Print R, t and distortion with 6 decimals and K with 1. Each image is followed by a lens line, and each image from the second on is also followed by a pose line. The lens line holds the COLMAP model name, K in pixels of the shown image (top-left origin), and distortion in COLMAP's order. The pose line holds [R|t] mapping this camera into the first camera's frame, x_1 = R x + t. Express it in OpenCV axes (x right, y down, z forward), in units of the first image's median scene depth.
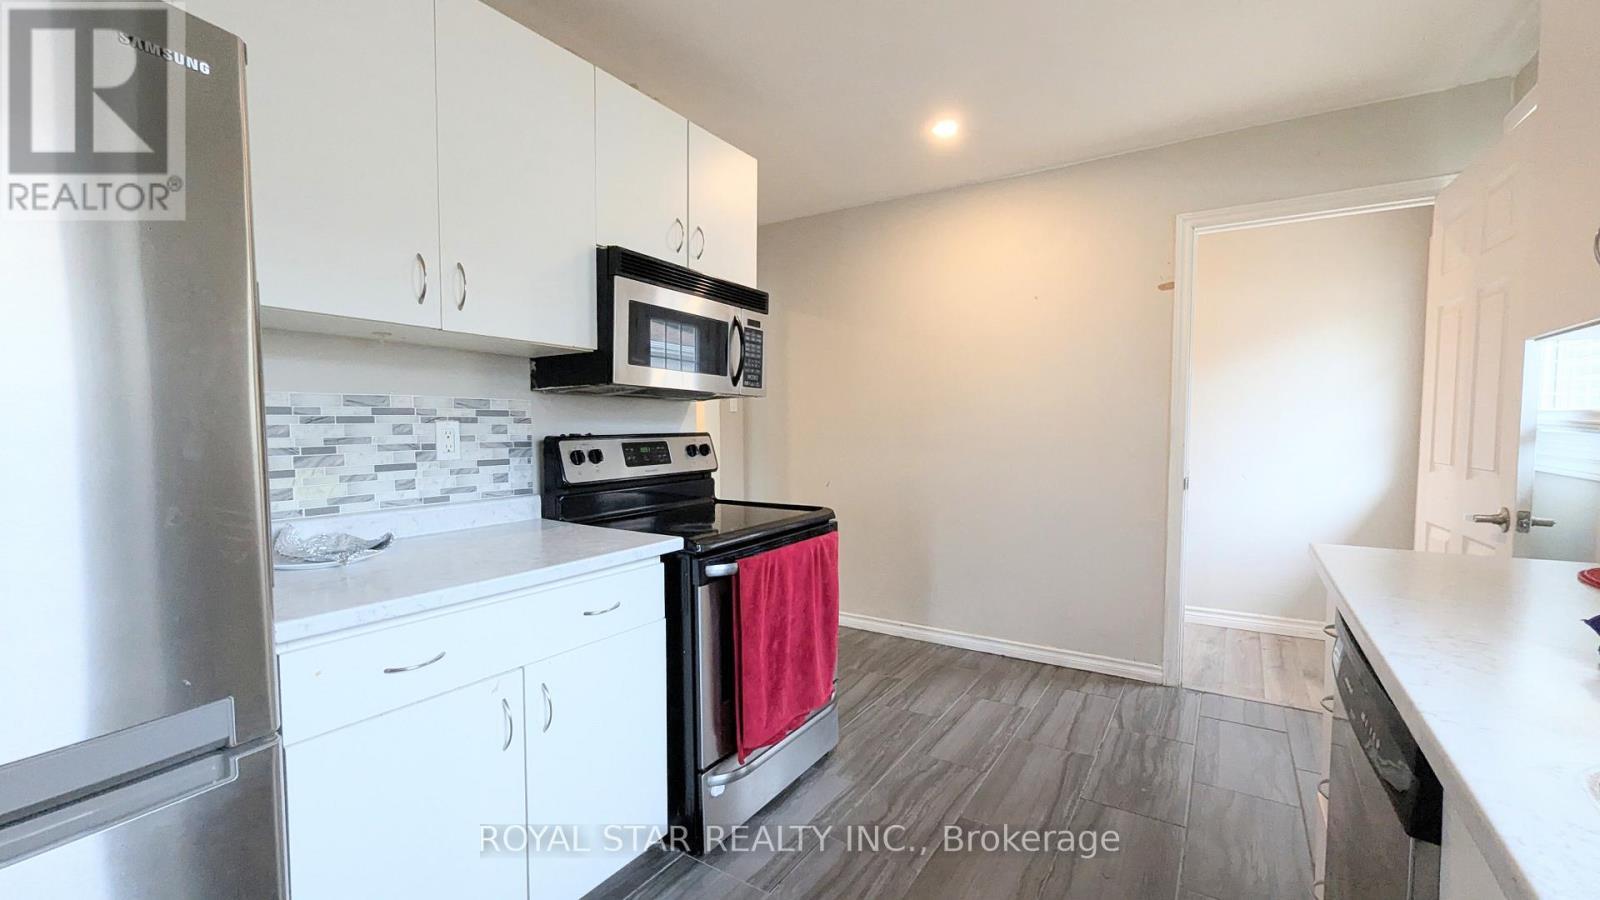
lens RADIAL K [[667.2, 0, 803.9], [0, 667.2, 459.5], [0, 0, 1]] dist [0.002196, 0.000243]
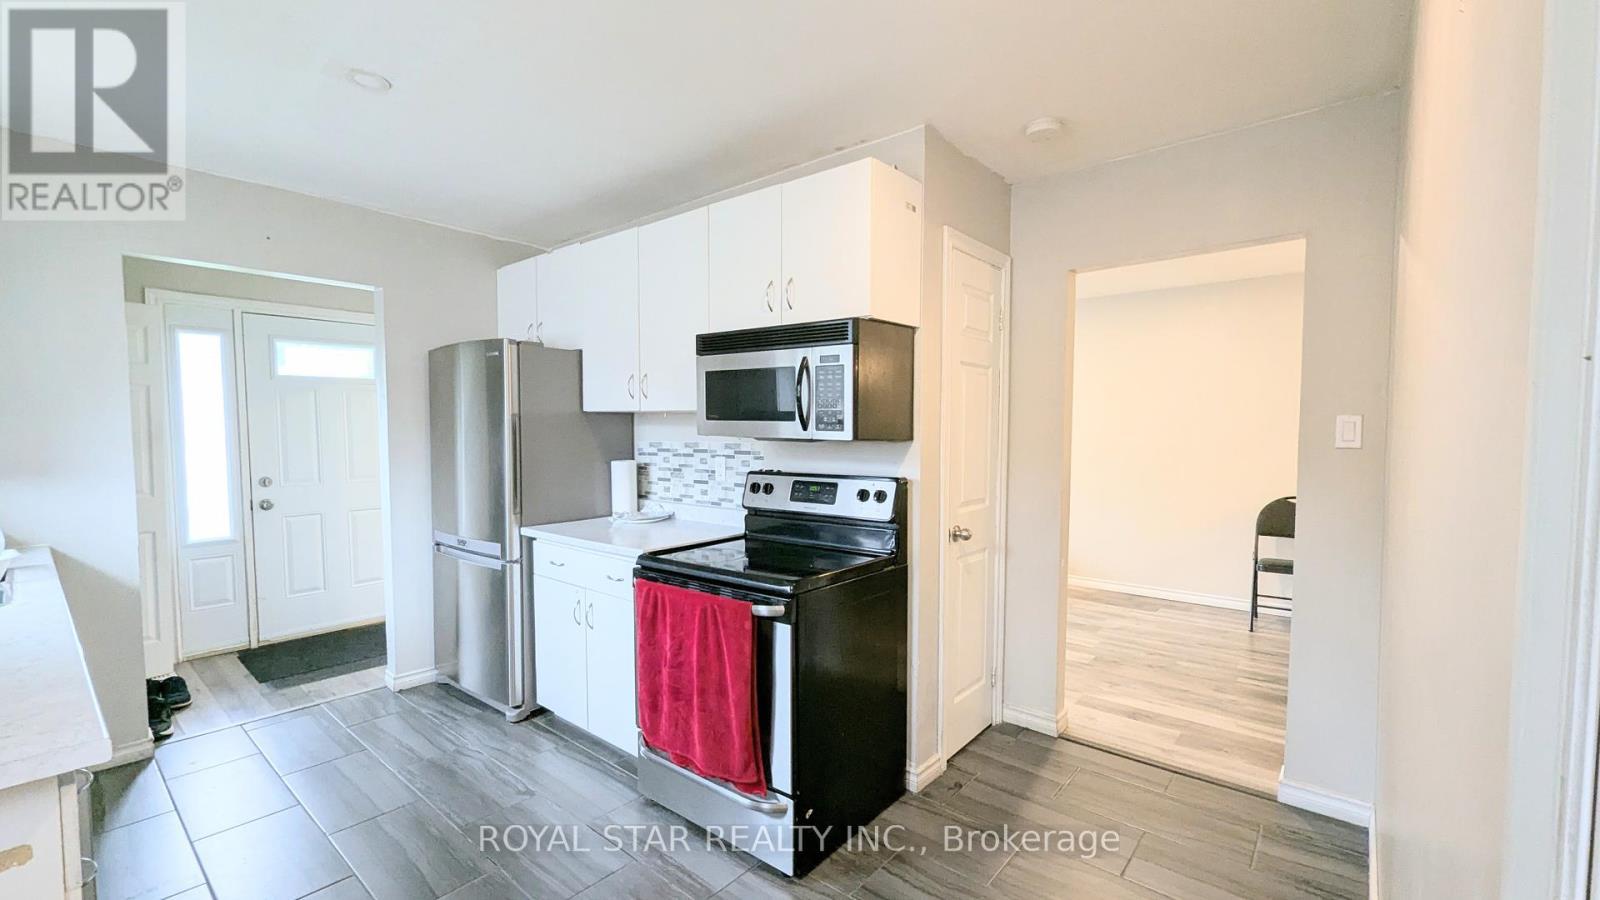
lens RADIAL K [[667.2, 0, 803.9], [0, 667.2, 459.5], [0, 0, 1]] dist [0.002196, 0.000243]
pose [[-0.132018, 0.049656, -0.990003, 1.020946], [-0.049717, 0.997156, 0.056644, -0.148859], [0.990000, 0.056698, -0.129173, 1.362969]]
